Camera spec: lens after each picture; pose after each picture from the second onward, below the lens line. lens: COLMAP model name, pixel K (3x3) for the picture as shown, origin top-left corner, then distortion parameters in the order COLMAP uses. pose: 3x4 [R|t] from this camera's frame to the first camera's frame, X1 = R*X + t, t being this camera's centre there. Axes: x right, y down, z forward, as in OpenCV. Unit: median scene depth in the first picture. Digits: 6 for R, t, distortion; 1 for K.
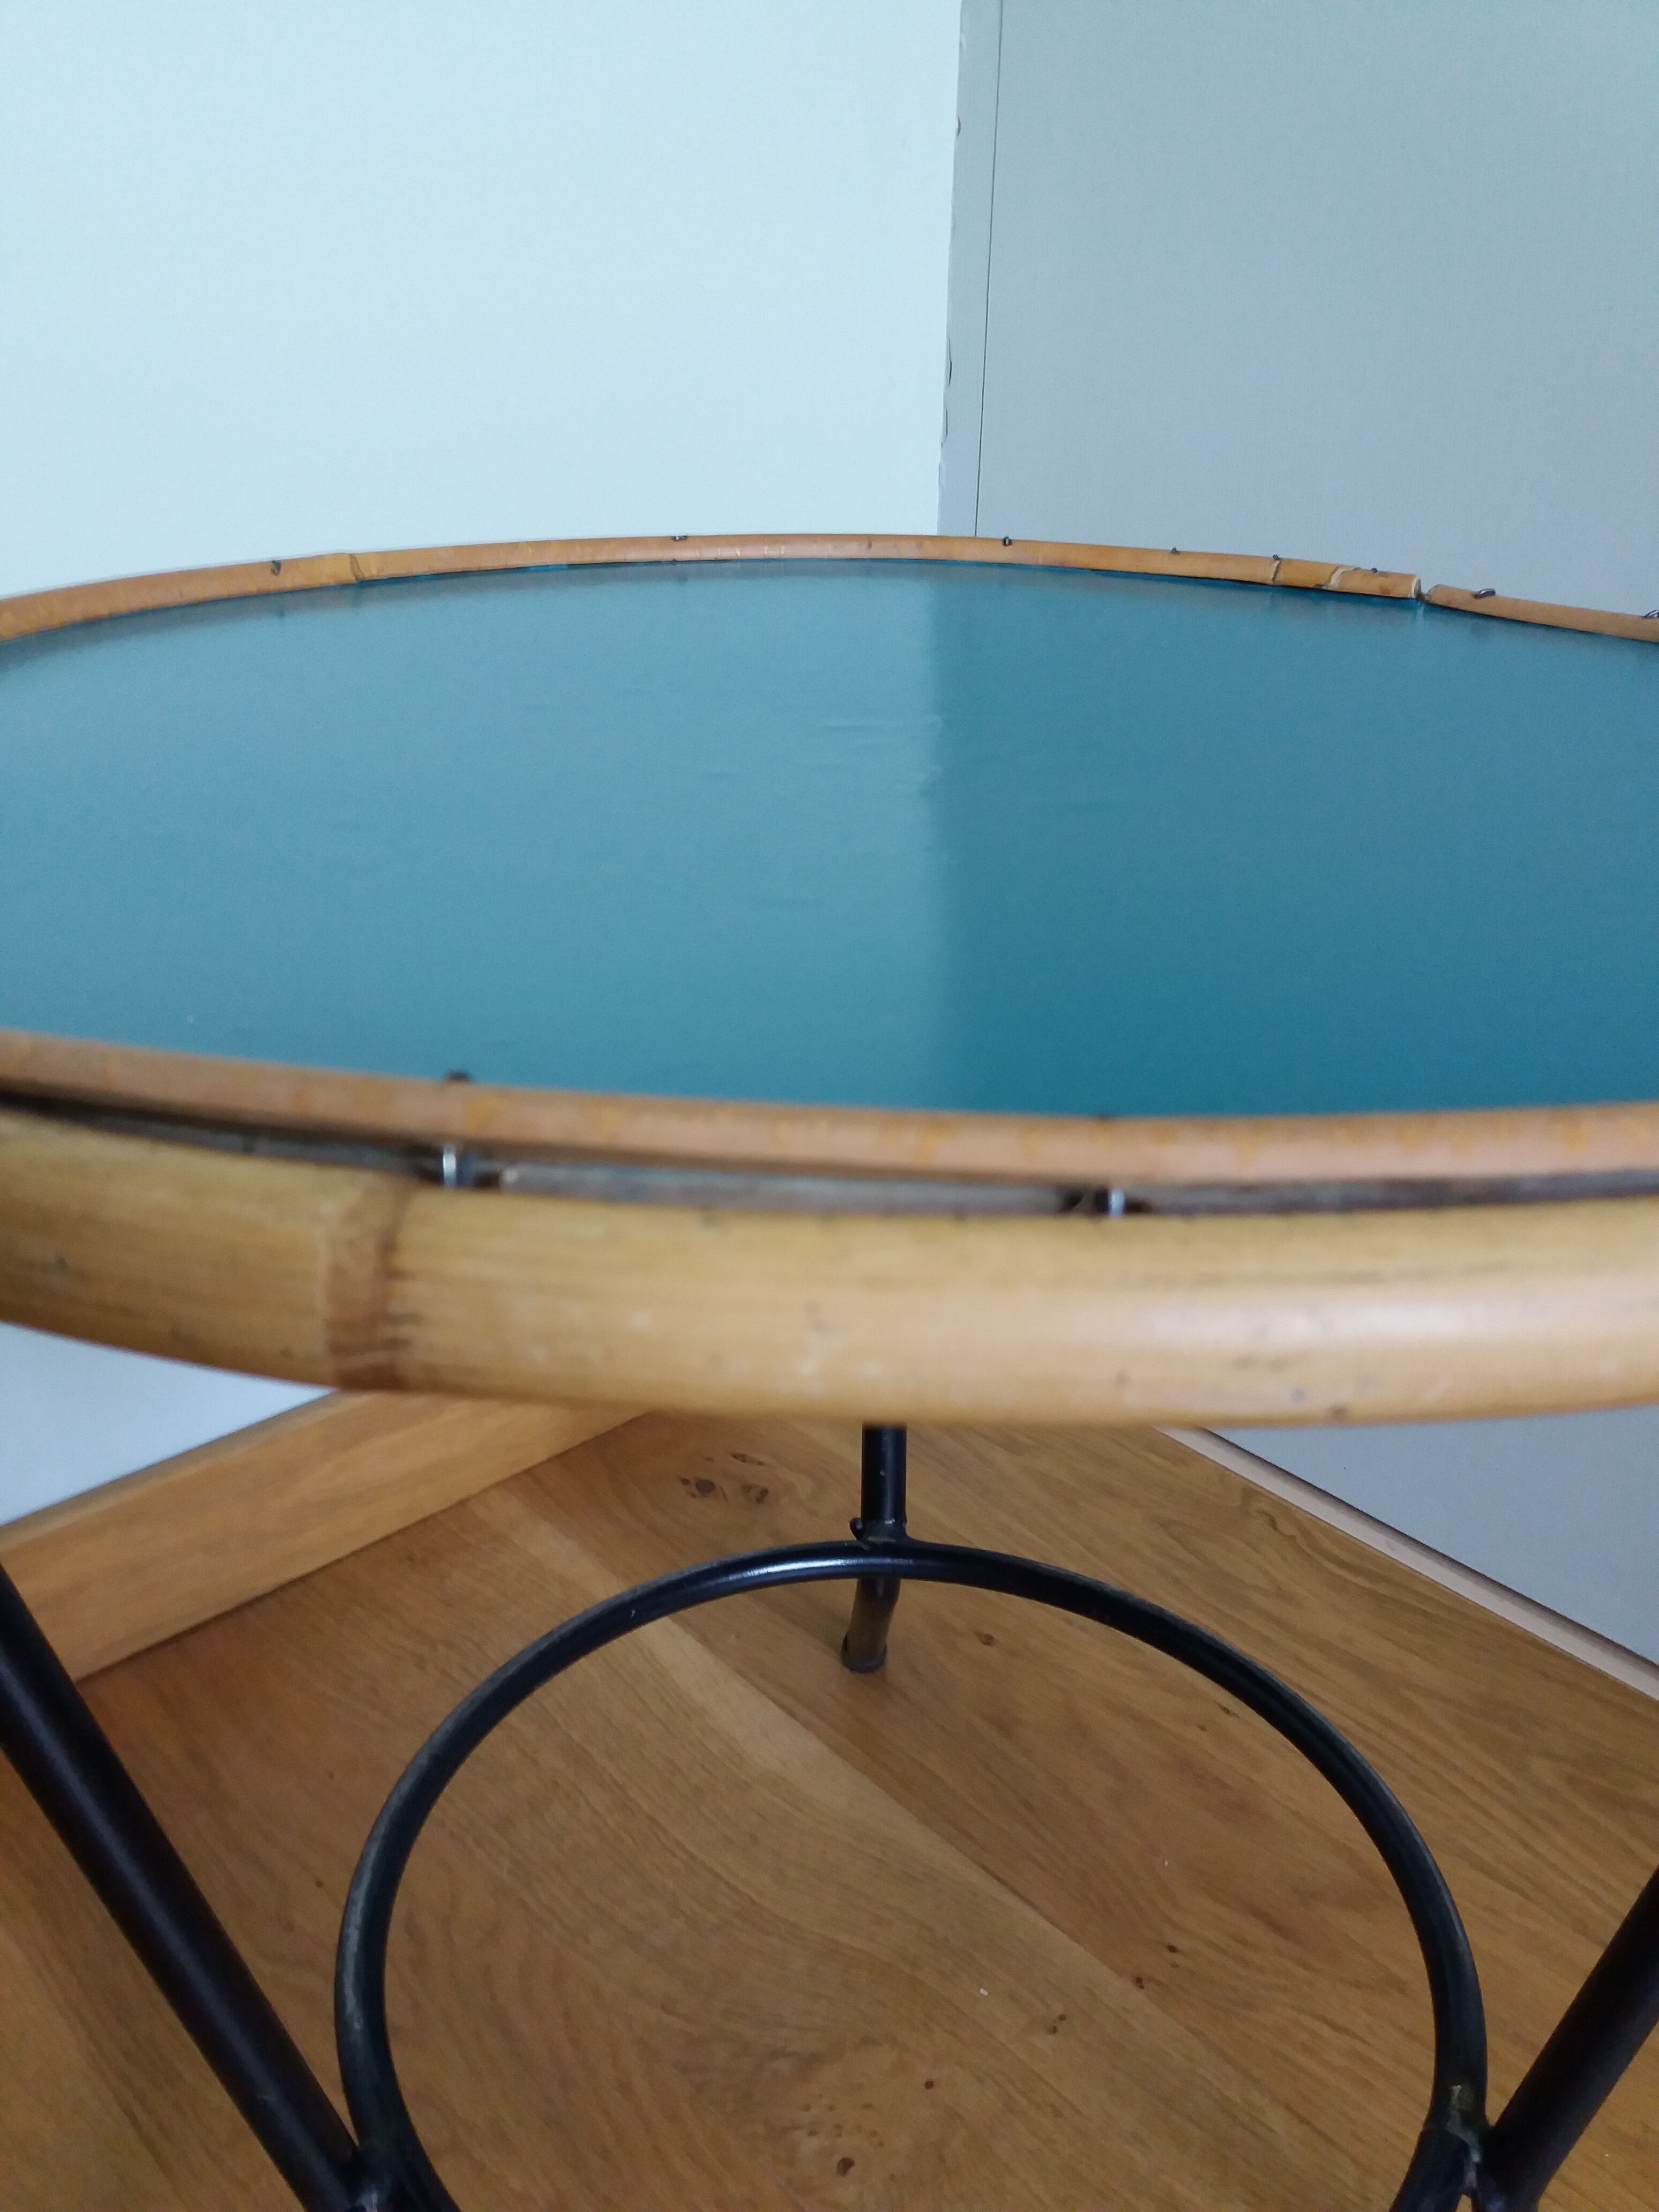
lens RADIAL K [[1759.8, 0, 818.4], [0, 1759.8, 1122.6], [0, 0, 1]] dist [0.004517, -0.050507]
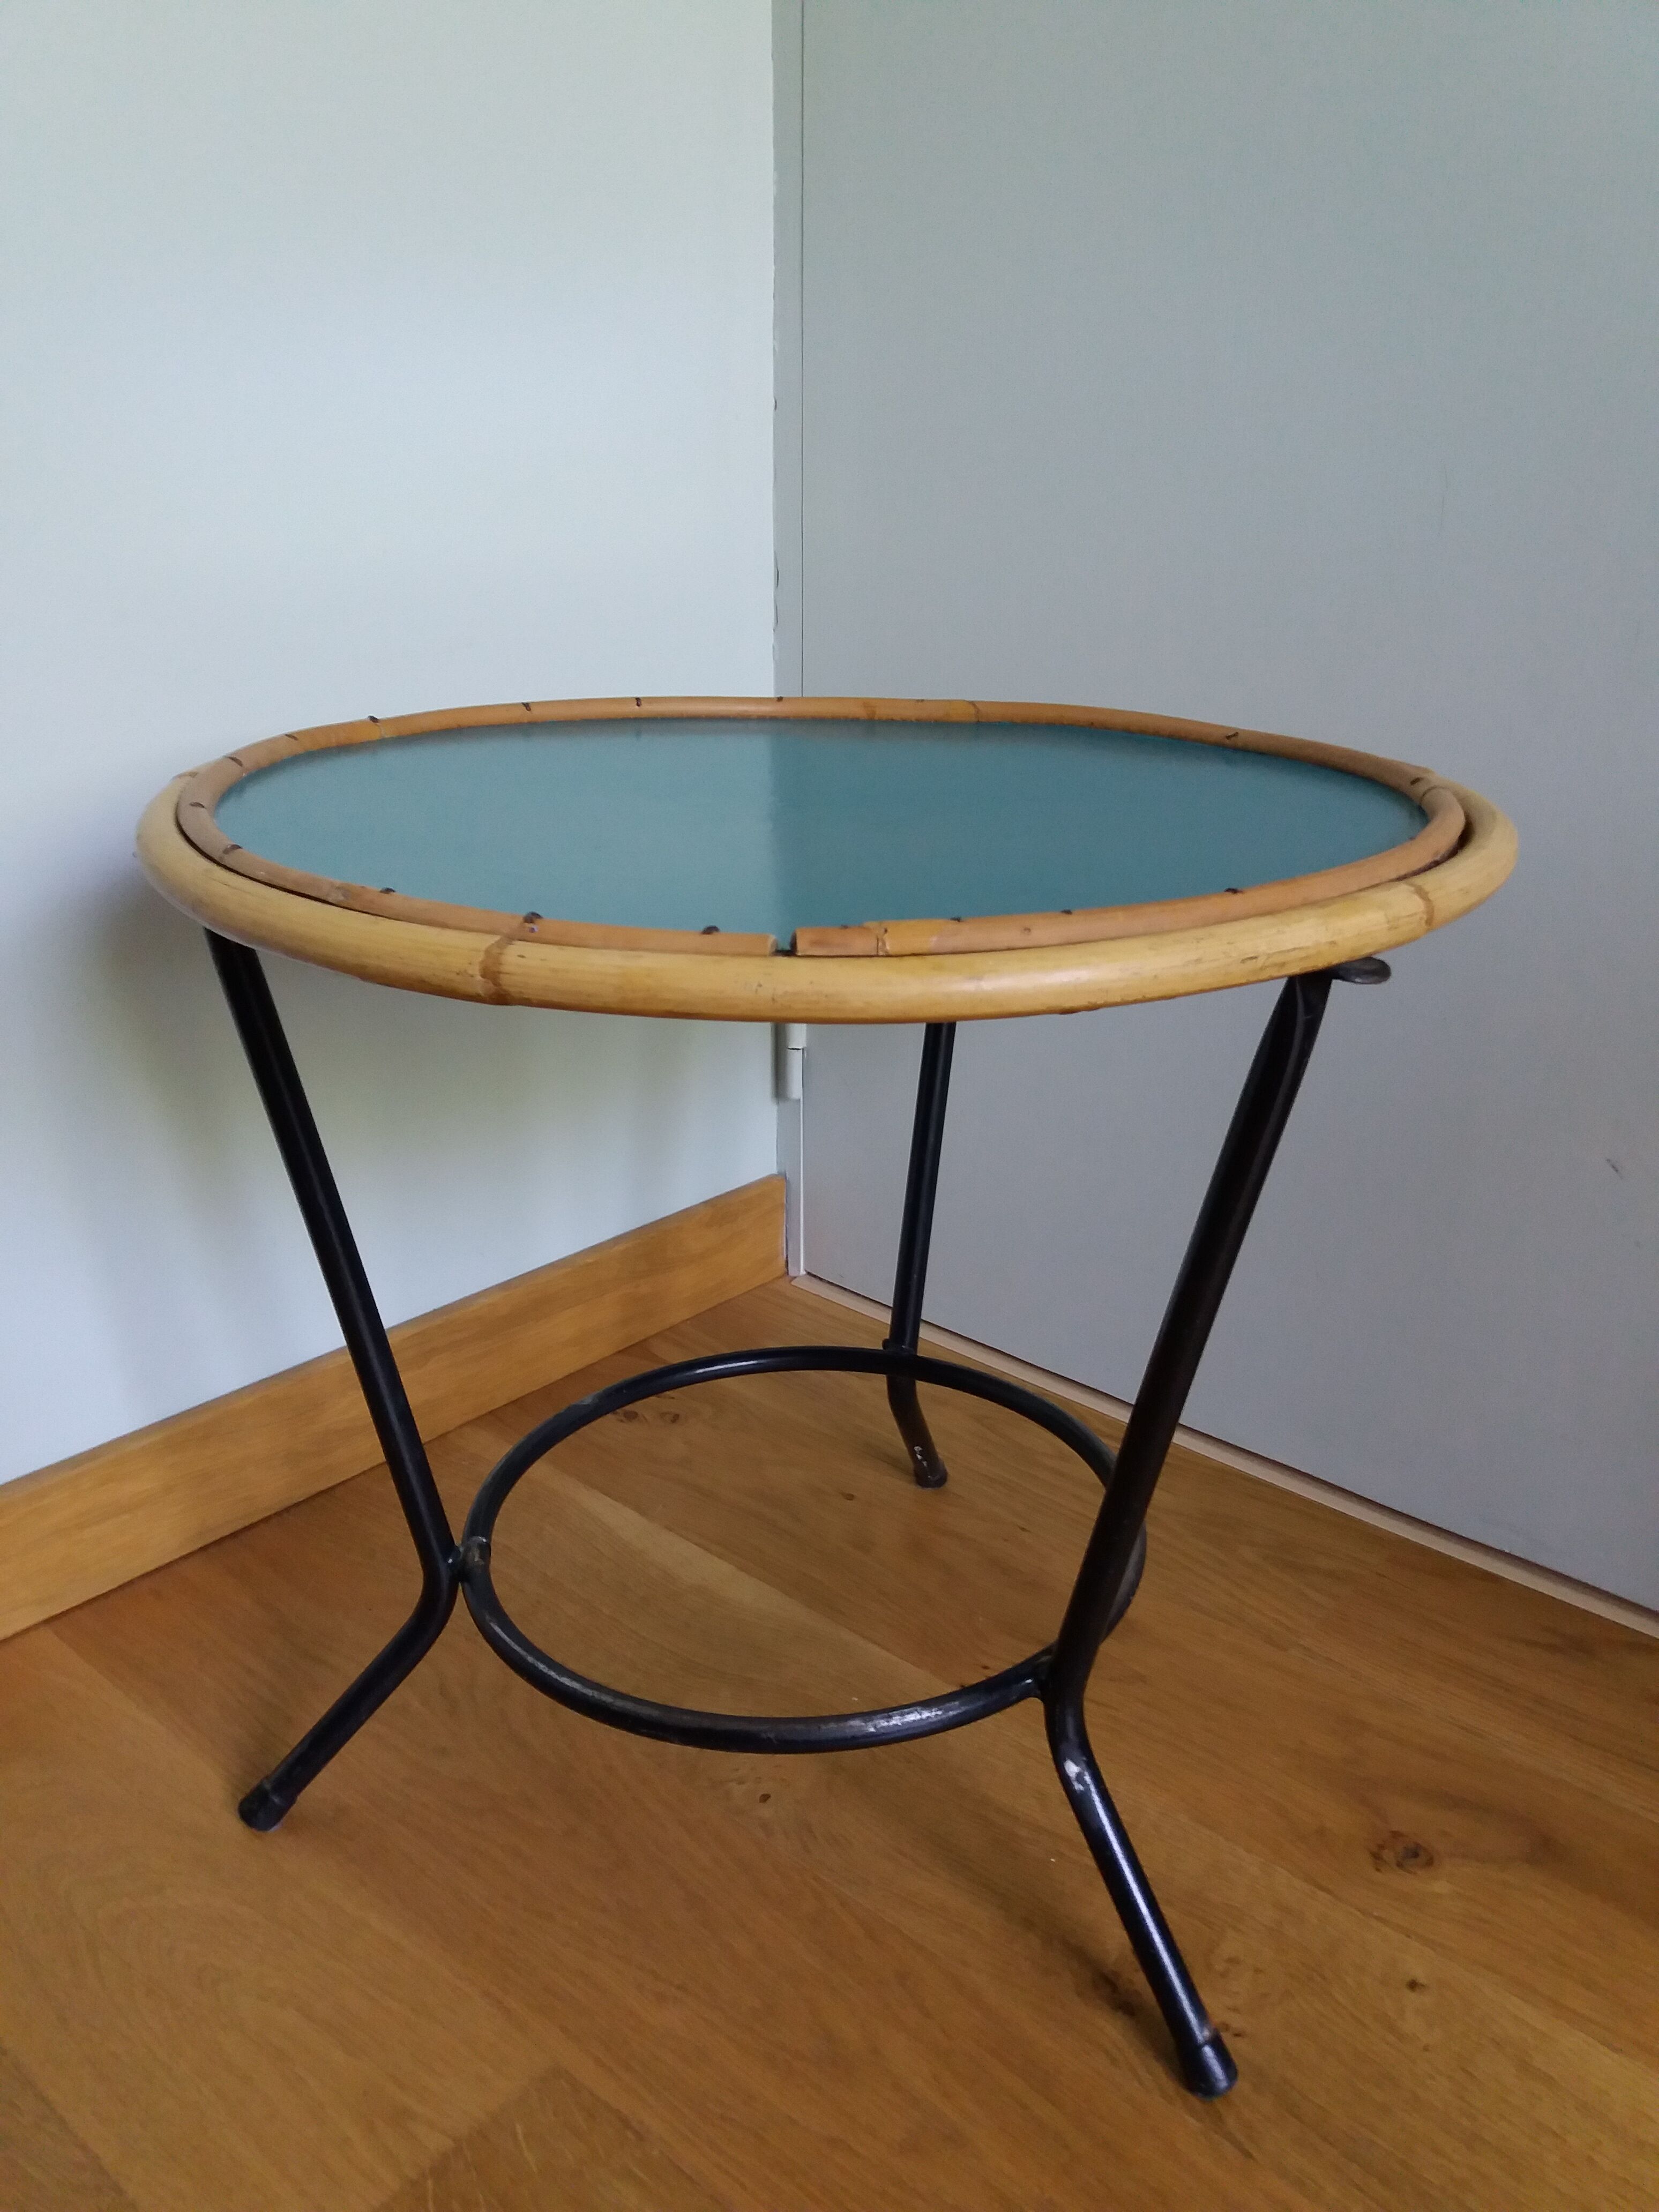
lens RADIAL K [[1794.9, 0, 833.8], [0, 1794.9, 1106.2], [0, 0, 1]] dist [0.007260, 0.014395]
pose [[0.994973, -0.042943, 0.090469, -0.029026], [0.049765, 0.995974, -0.074556, 0.100103], [-0.086904, 0.078683, 0.993105, -0.407888]]
